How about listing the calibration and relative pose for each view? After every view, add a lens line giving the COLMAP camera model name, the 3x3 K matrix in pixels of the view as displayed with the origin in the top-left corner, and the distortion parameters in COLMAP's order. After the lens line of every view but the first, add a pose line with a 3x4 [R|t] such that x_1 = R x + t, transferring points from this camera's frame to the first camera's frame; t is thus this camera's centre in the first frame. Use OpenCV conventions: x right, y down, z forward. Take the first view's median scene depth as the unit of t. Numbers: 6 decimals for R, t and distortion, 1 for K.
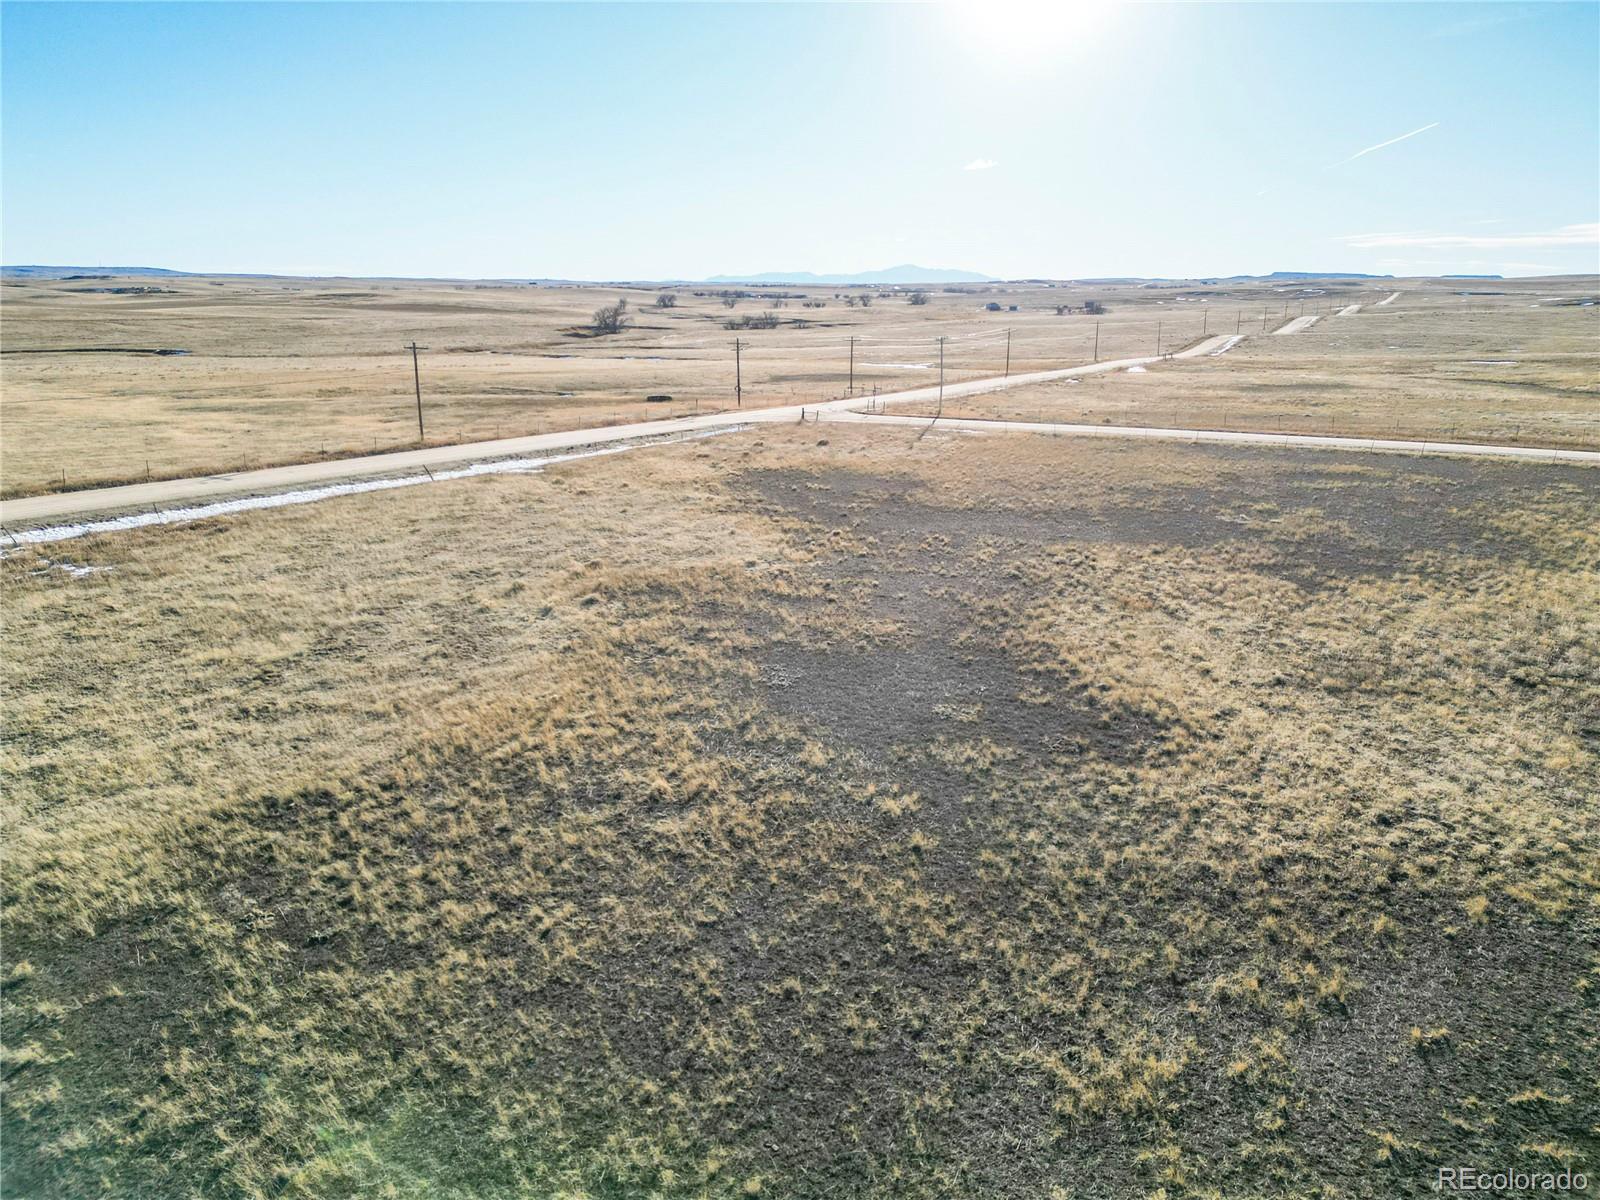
lens RADIAL K [[1111.0, 0, 796.8], [0, 1111.0, 597.3], [0, 0, 1]] dist [0.082910, -0.080192]
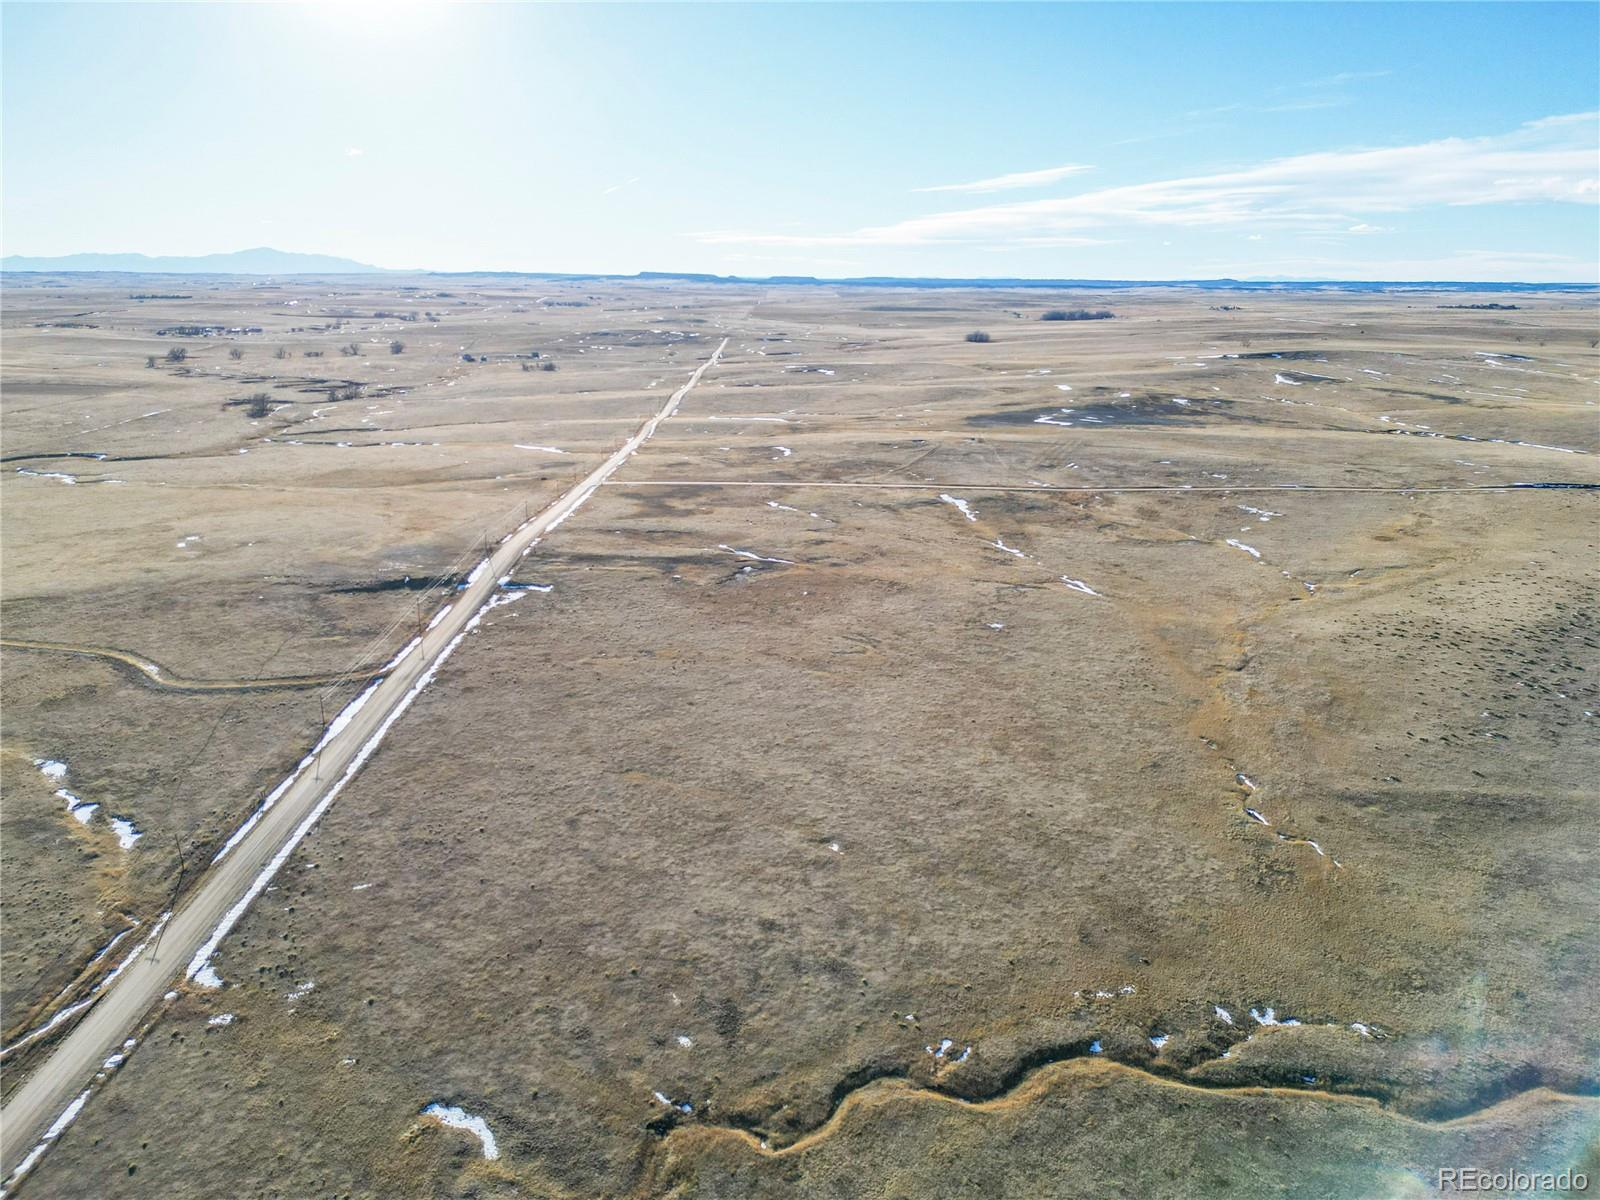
lens RADIAL K [[1111.0, 0, 804.2], [0, 1111.0, 599.9], [0, 0, 1]] dist [0.082910, -0.080192]
pose [[0.864963, -0.136751, 0.482843, -0.213584], [0.130608, 0.990342, 0.046514, 0.032931], [-0.484541, 0.022830, 0.874471, -0.496222]]
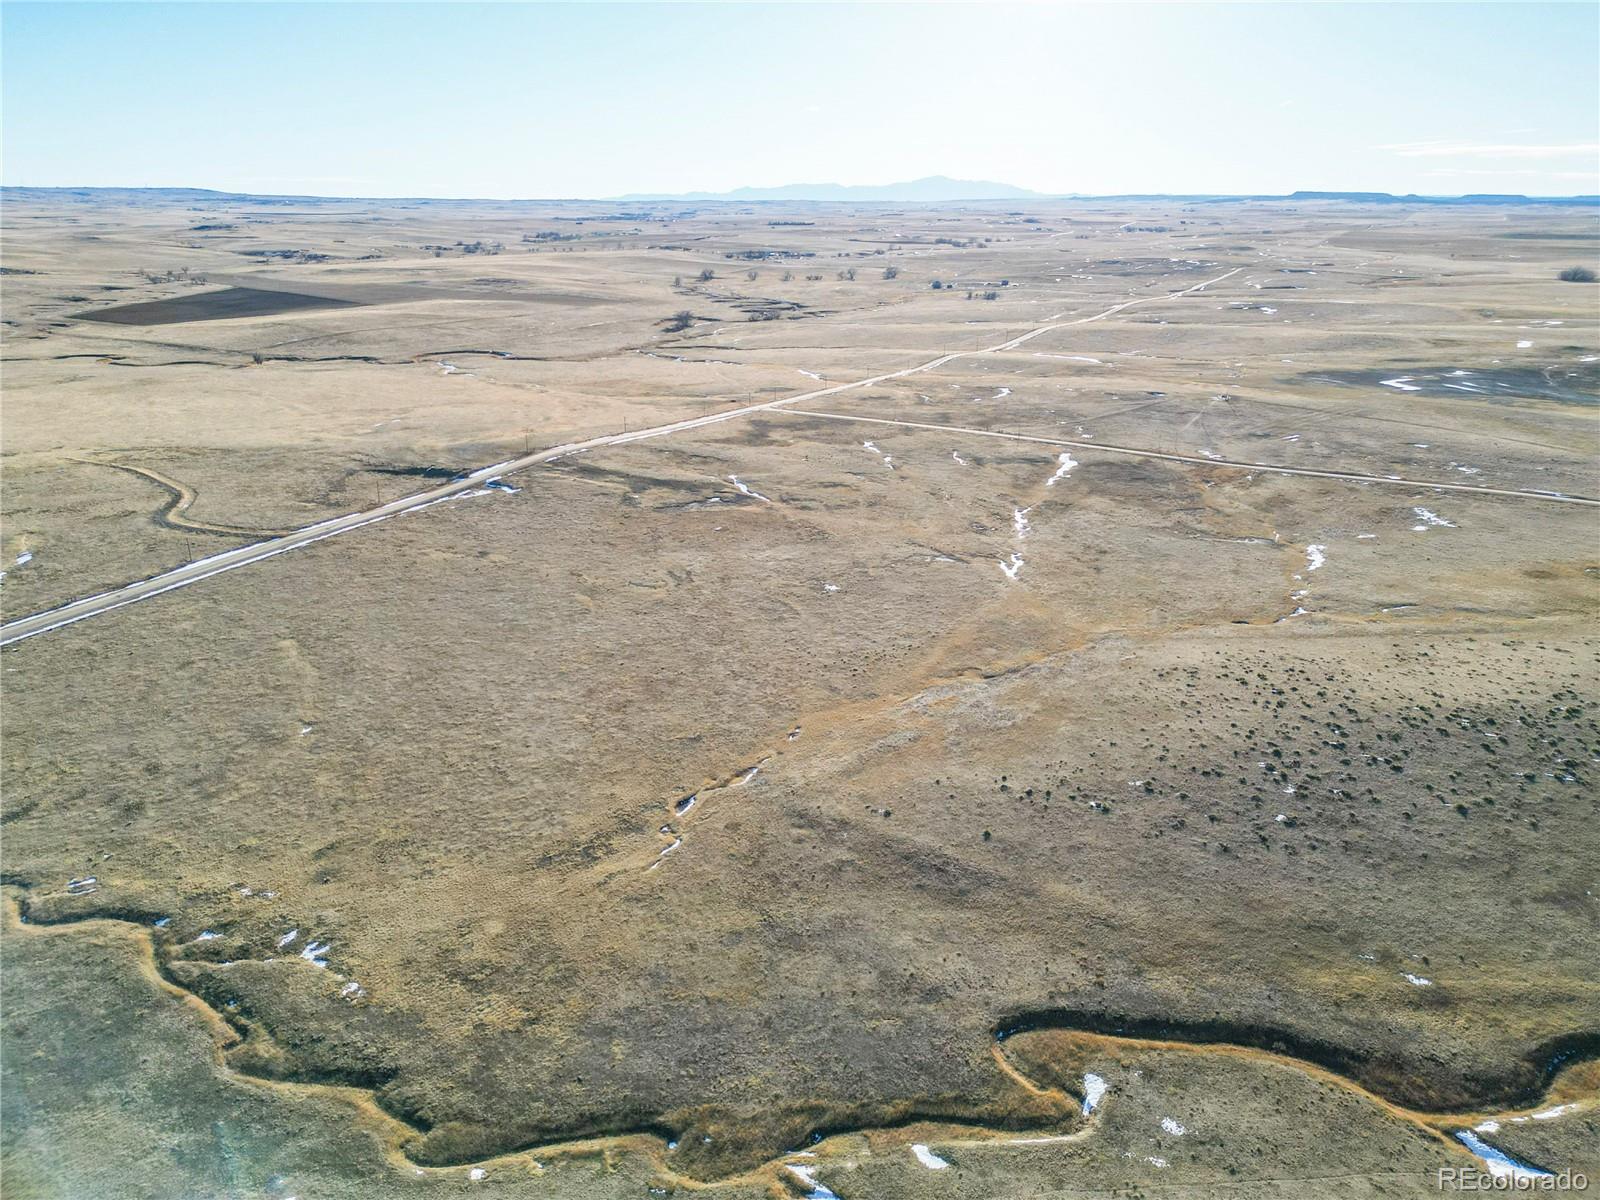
lens RADIAL K [[1111.0, 0, 802.6], [0, 1111.0, 609.2], [0, 0, 1]] dist [0.082910, -0.080192]
pose [[0.999822, 0.007367, -0.017390, 0.038369], [-0.005928, 0.996663, 0.081407, 0.046473], [0.017931, -0.081289, 0.996529, -0.558727]]
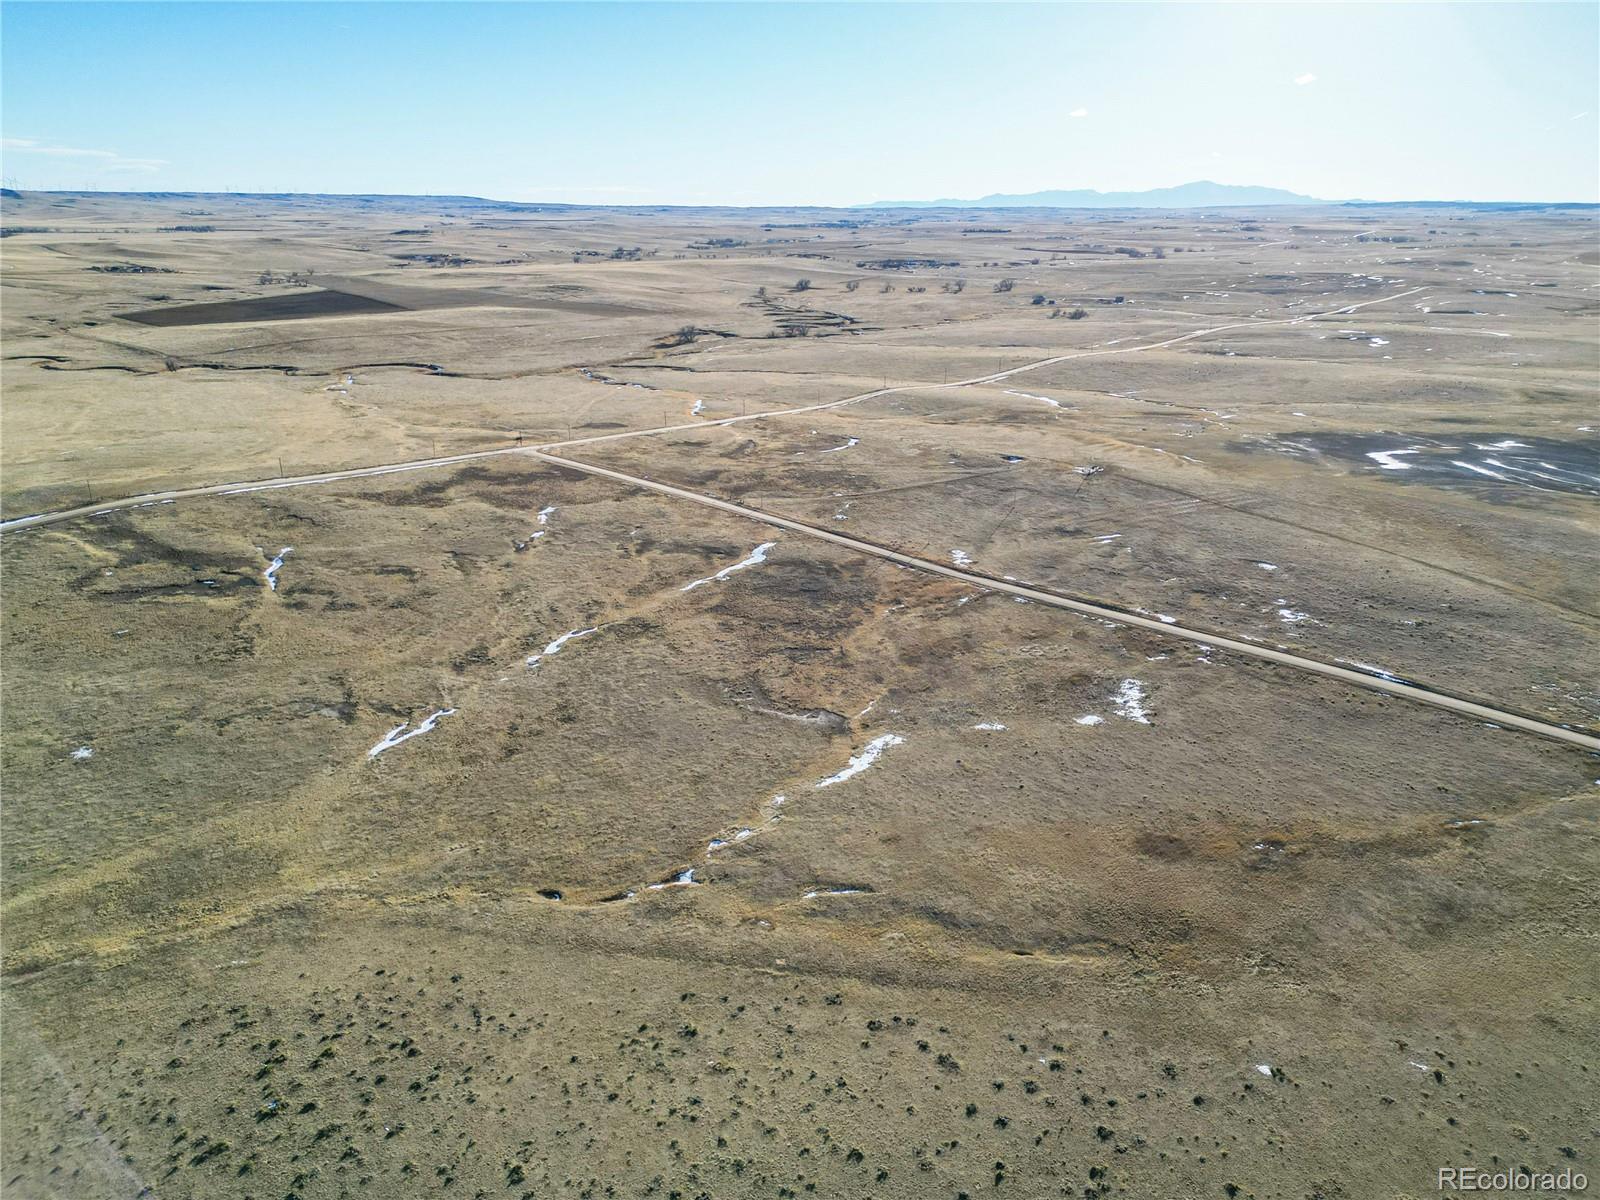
lens RADIAL K [[1111.0, 0, 802.7], [0, 1111.0, 603.8], [0, 0, 1]] dist [0.082910, -0.080192]
pose [[0.973242, 0.081493, -0.214846, 0.261154], [-0.065880, 0.994706, 0.078866, 0.003083], [0.220136, -0.062602, 0.973458, -0.395348]]
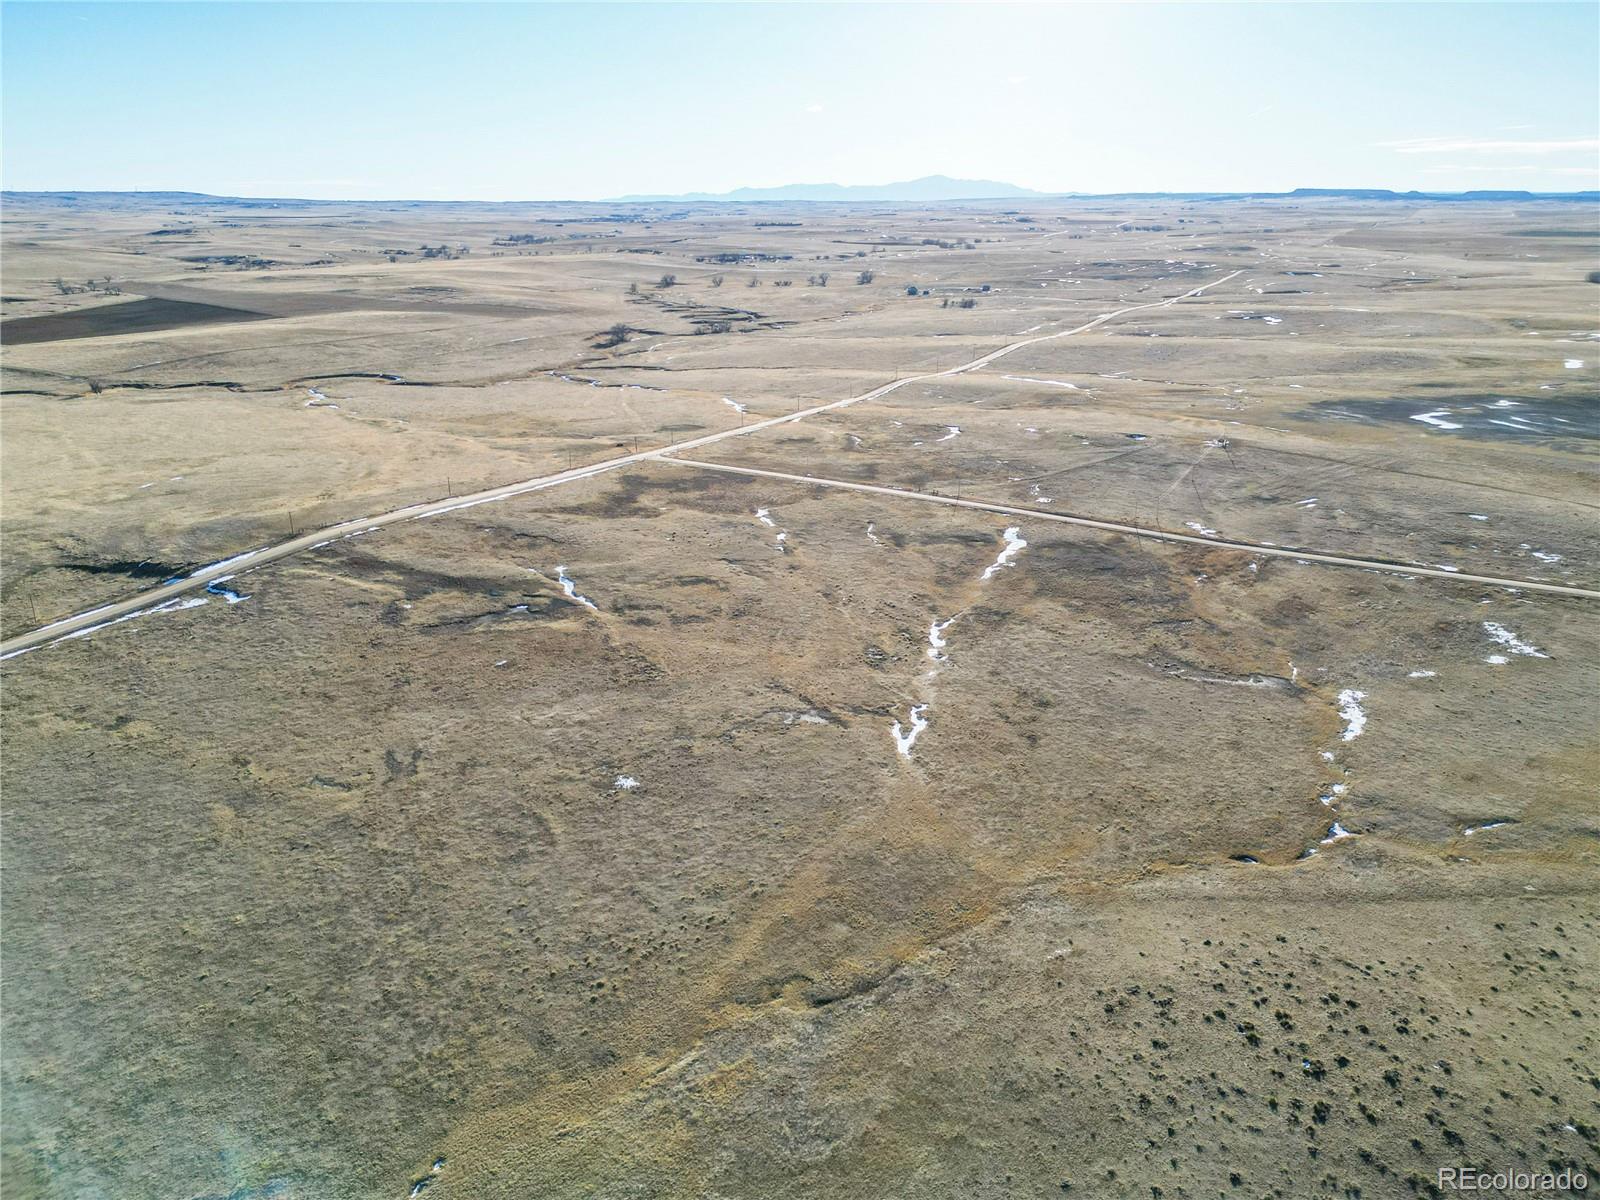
lens RADIAL K [[1111.0, 0, 801.4], [0, 1111.0, 605.0], [0, 0, 1]] dist [0.082910, -0.080192]
pose [[0.999790, 0.002625, -0.020341, 0.086708], [-0.001031, 0.996953, 0.077998, 0.010074], [0.020484, -0.077961, 0.996746, -0.424451]]
